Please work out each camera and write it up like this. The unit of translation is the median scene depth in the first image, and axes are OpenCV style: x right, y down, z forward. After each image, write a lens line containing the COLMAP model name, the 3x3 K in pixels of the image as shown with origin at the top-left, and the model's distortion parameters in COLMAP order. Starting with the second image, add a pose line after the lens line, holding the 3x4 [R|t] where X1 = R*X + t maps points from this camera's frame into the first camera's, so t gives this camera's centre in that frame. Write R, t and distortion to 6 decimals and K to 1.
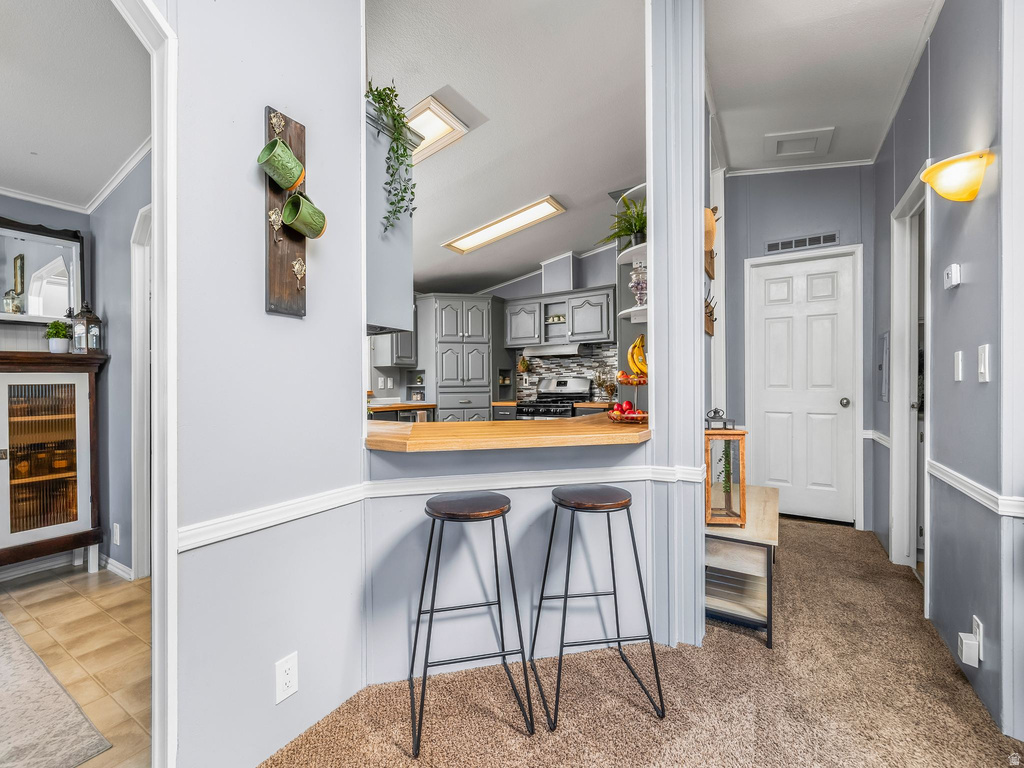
lens RADIAL K [[430.7, 0, 509.1], [0, 430.7, 387.9], [0, 0, 1]] dist [-0.001721, 0.001008]
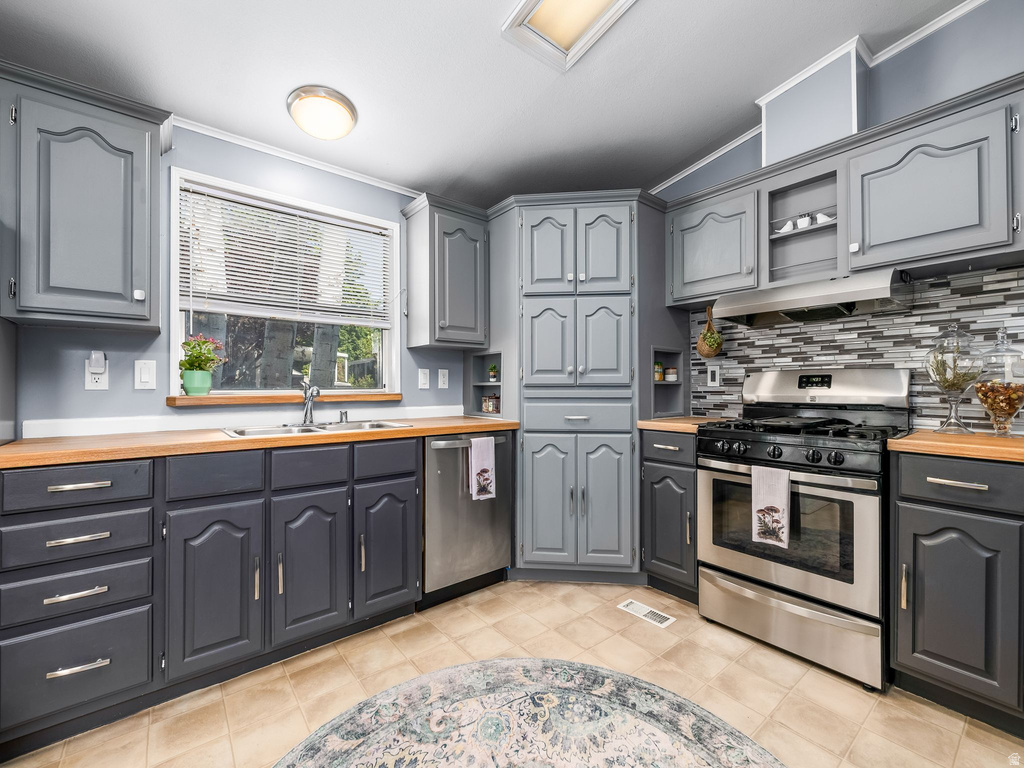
lens RADIAL K [[430.7, 0, 509.2], [0, 430.7, 387.5], [0, 0, 1]] dist [-0.001721, 0.001008]
pose [[0.944901, 0.007999, -0.327258, -0.019743], [-0.008093, 0.999967, 0.001072, -0.001903], [0.327256, 0.001636, 0.944934, 0.526892]]
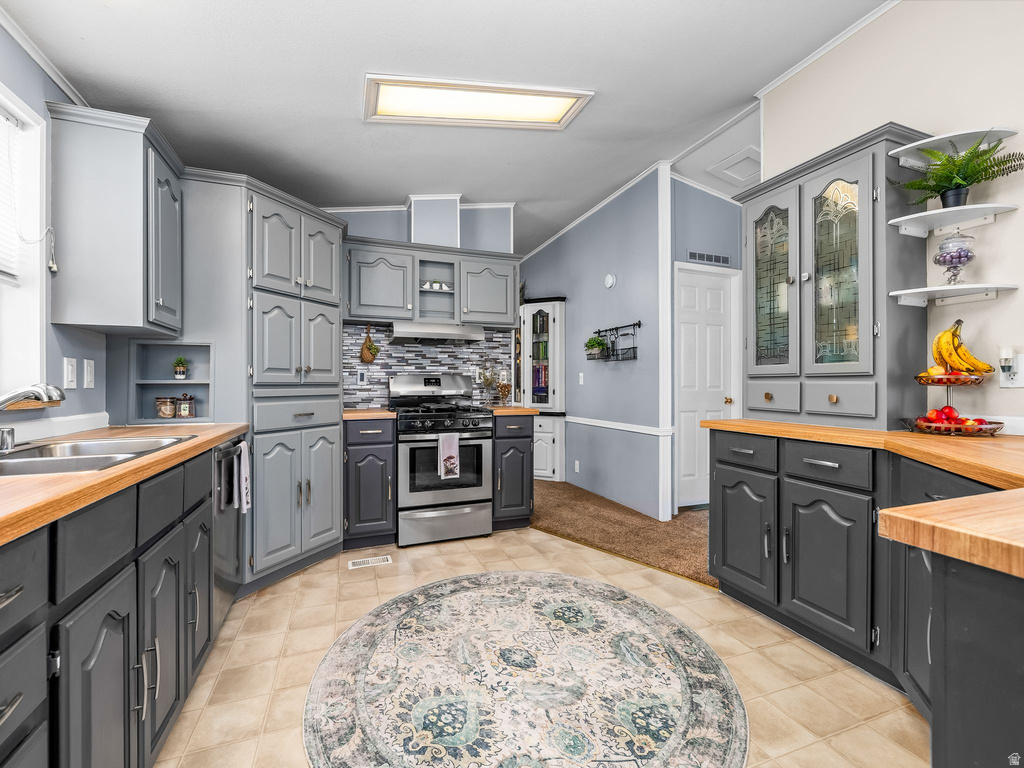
lens RADIAL K [[429.8, 0, 504.4], [0, 429.8, 389.2], [0, 0, 1]] dist [-0.002819, -0.000310]
pose [[0.605149, -0.000694, 0.796112, -0.360620], [-0.000541, 0.999999, 0.001283, 0.000854], [-0.796112, -0.001207, 0.605148, 0.510224]]
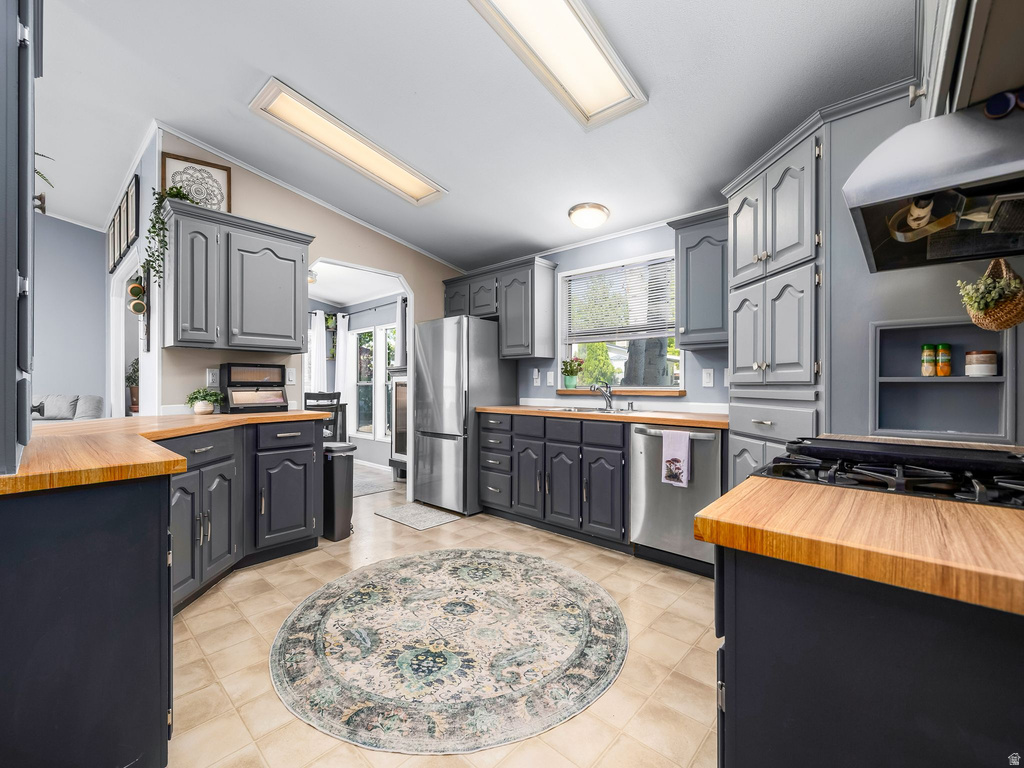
lens RADIAL K [[430.7, 0, 500.8], [0, 430.7, 381.5], [0, 0, 1]] dist [-0.001721, 0.001008]
pose [[-0.189427, 0.001044, -0.981894, 0.342709], [-0.003340, 0.999993, 0.001708, -0.006515], [0.981889, 0.003603, -0.189422, 0.836877]]
